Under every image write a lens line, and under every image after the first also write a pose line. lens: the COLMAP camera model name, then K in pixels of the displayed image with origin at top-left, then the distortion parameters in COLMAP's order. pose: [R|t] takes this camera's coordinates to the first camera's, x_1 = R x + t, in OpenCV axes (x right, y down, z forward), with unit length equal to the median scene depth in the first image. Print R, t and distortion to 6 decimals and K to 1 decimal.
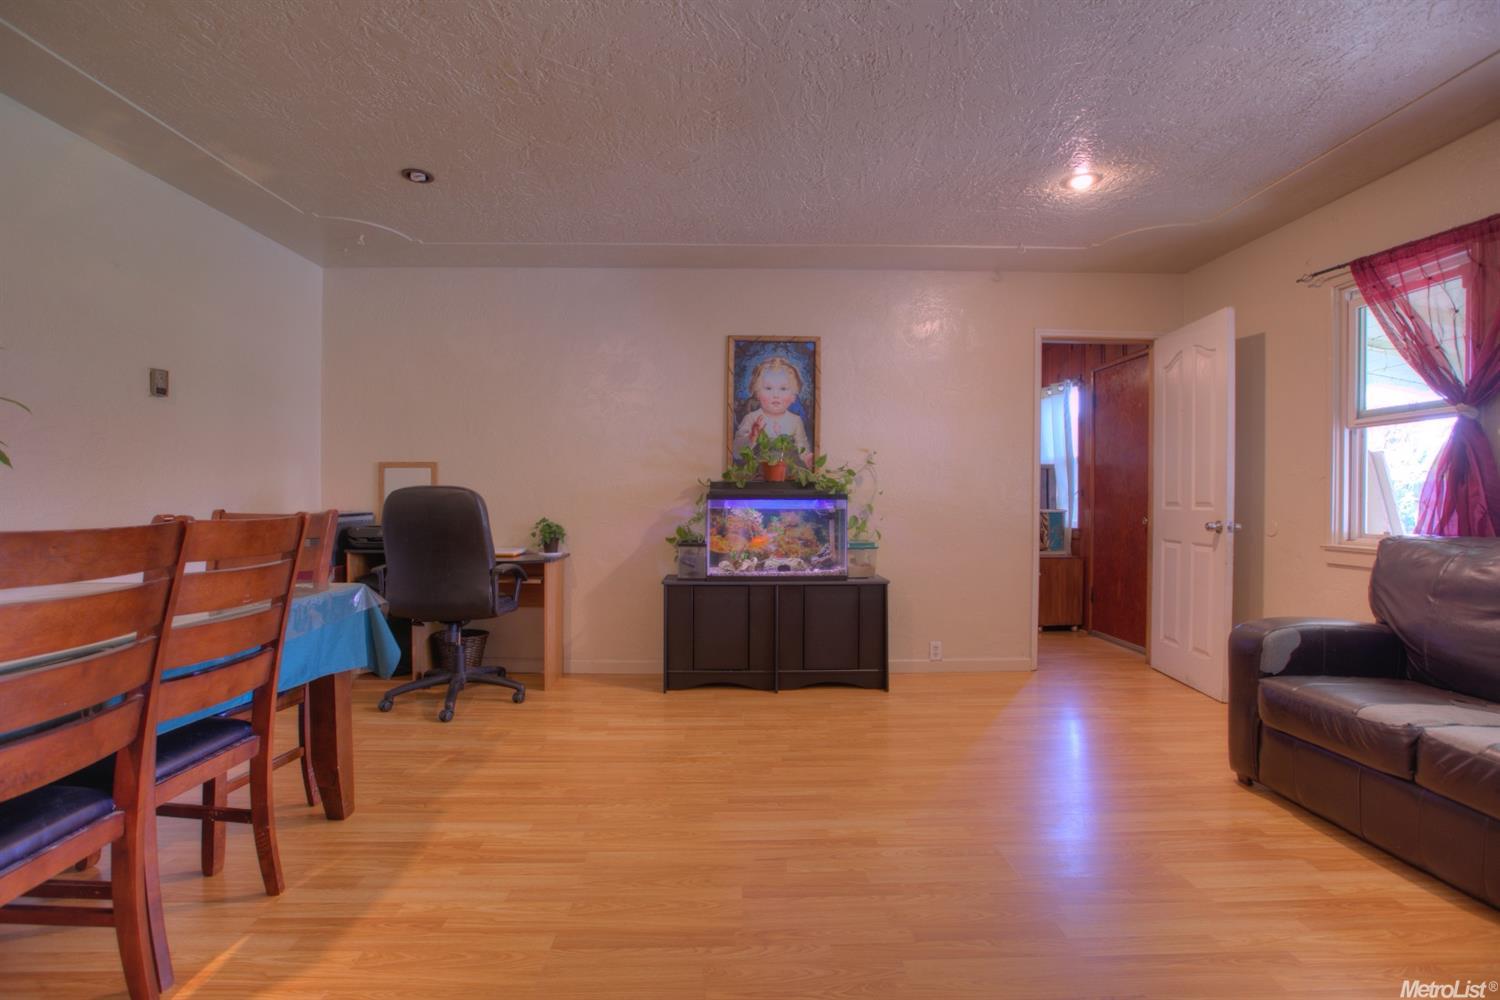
lens RADIAL K [[692.7, 0, 746.9], [0, 692.7, 505.4], [0, 0, 1]] dist [-0.046209, 0.016151]
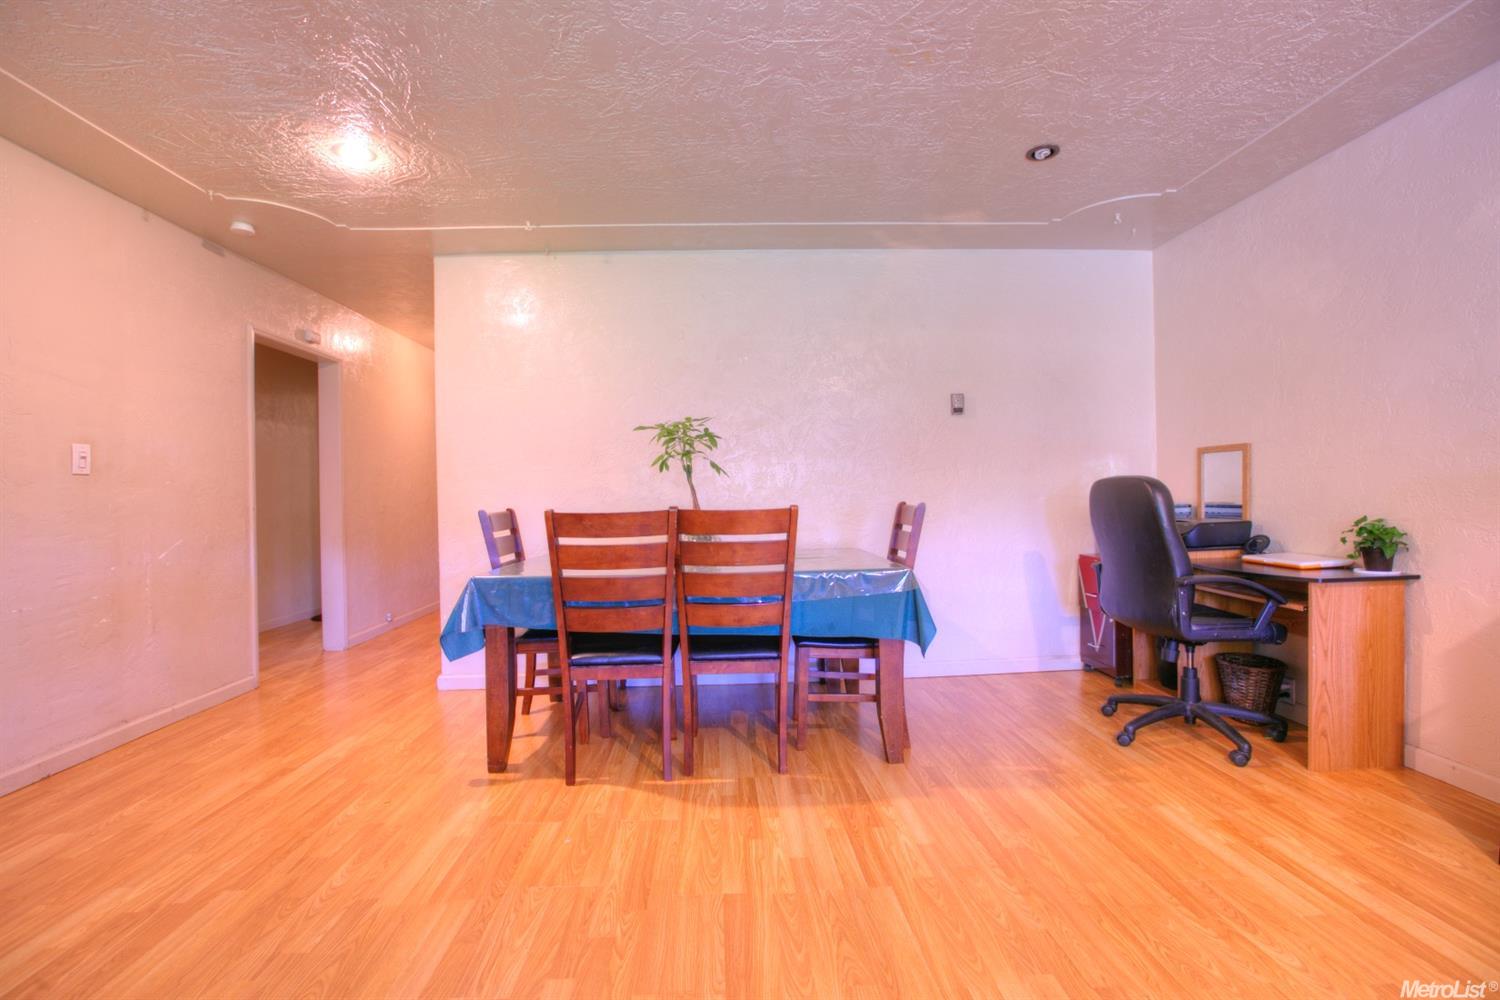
lens RADIAL K [[692.7, 0, 748.1], [0, 692.7, 502.5], [0, 0, 1]] dist [-0.046209, 0.016151]
pose [[0.023568, 0.009917, -0.999673, 0.422121], [0.004854, 0.999938, 0.010035, -0.005260], [0.999710, -0.005089, 0.023519, 0.509949]]
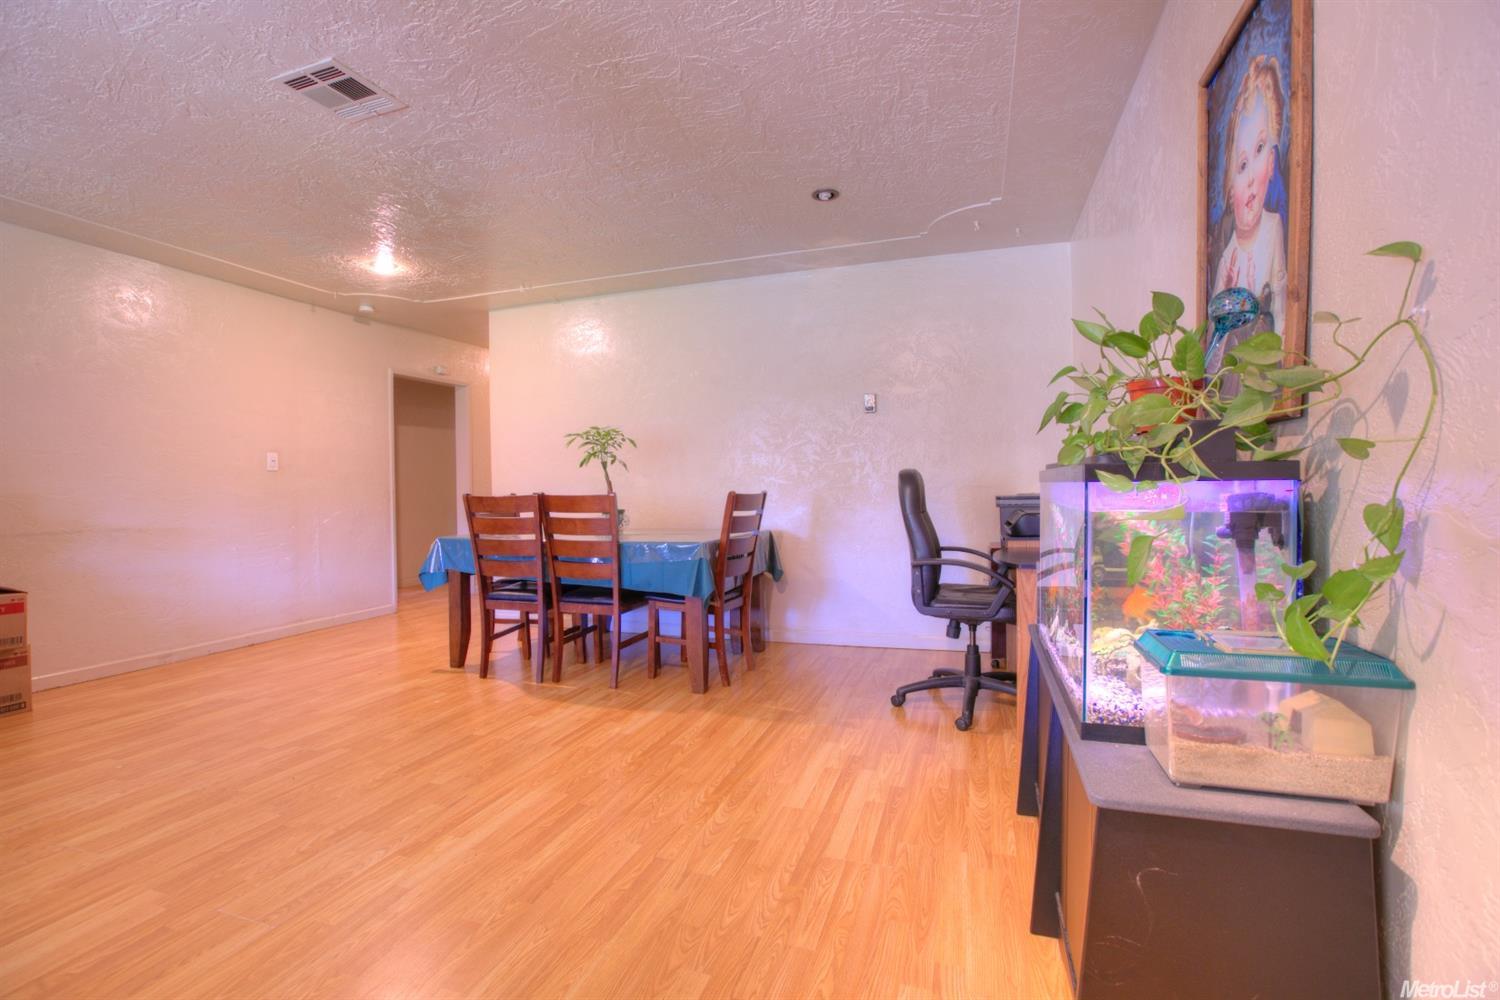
lens RADIAL K [[692.7, 0, 740.8], [0, 692.7, 503.8], [0, 0, 1]] dist [-0.046209, 0.016151]
pose [[-0.342418, 0.027783, -0.939137, 0.582771], [0.000542, 0.999568, 0.029373, -0.007818], [0.939548, 0.009549, -0.342285, 1.148245]]
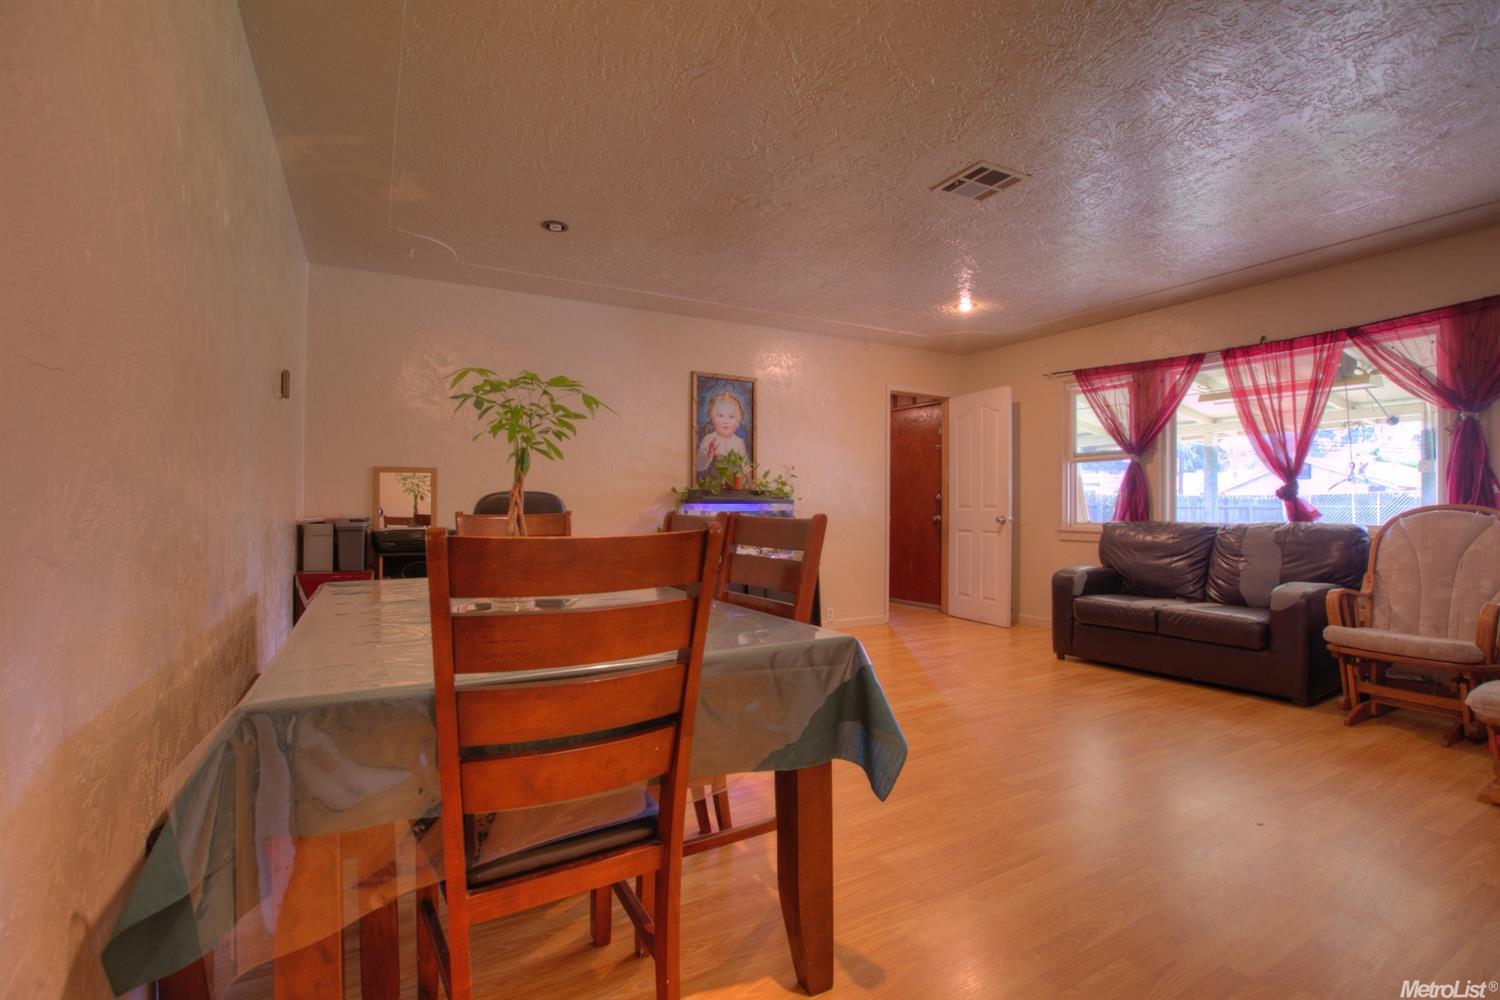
lens RADIAL K [[692.7, 0, 751.6], [0, 692.7, 501.9], [0, 0, 1]] dist [-0.046209, 0.016151]
pose [[0.882791, 0.001489, 0.469765, -0.668437], [0.005730, 0.999886, -0.013936, 0.008129], [-0.469732, 0.014994, 0.882682, -0.184170]]
